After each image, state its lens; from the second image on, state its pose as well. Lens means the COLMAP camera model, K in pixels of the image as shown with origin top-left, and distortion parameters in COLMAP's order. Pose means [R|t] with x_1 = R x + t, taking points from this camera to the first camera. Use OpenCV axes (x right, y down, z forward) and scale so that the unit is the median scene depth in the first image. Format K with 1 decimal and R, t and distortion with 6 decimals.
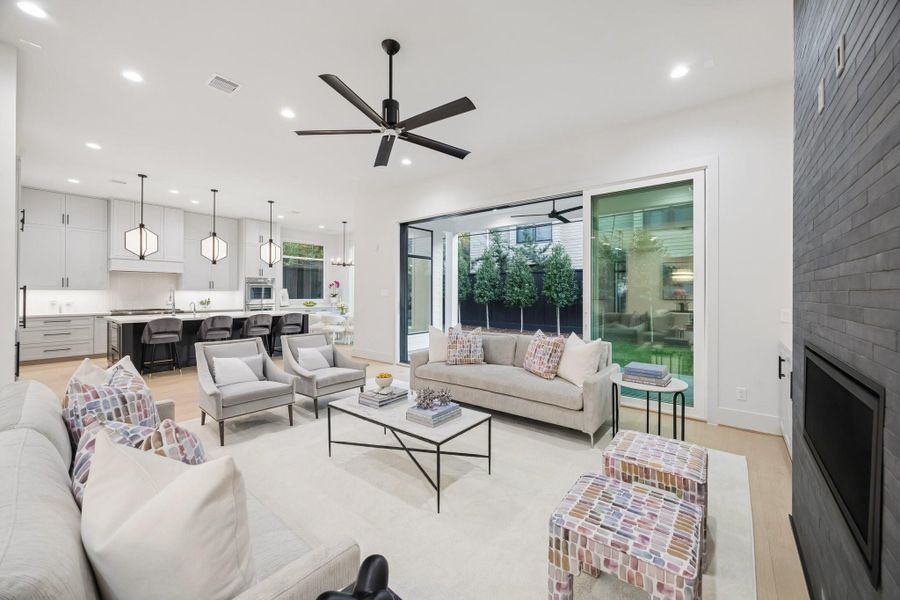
lens RADIAL K [[350.3, 0, 448.2], [0, 350.3, 300.7], [0, 0, 1]] dist [0.003126, -0.000019]
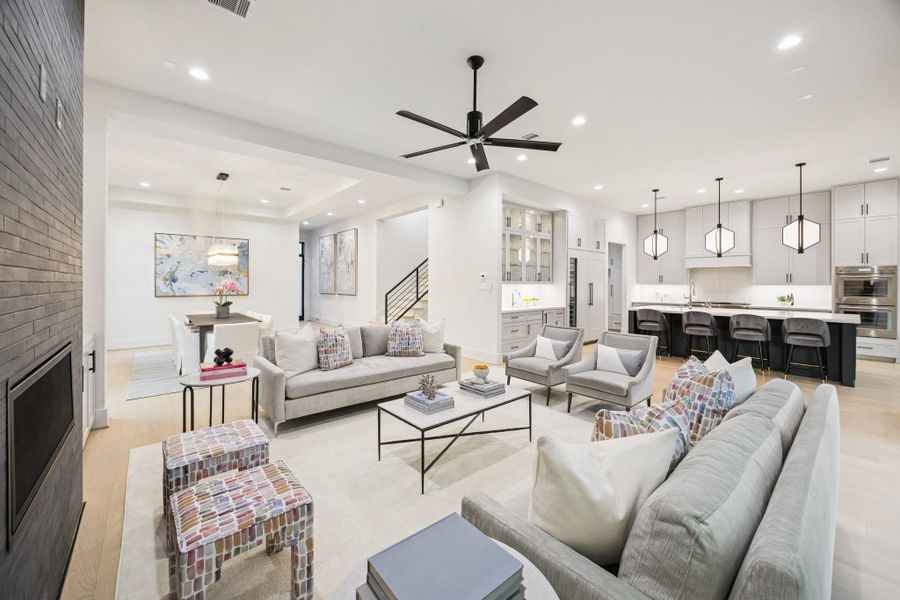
lens RADIAL K [[350.3, 0, 456.1], [0, 350.3, 283.3], [0, 0, 1]] dist [0.003126, -0.000019]
pose [[-0.187934, -0.007901, -0.982150, 0.327598], [-0.026567, 0.999643, -0.002959, -0.010728], [0.981822, 0.025536, -0.188076, 0.416749]]
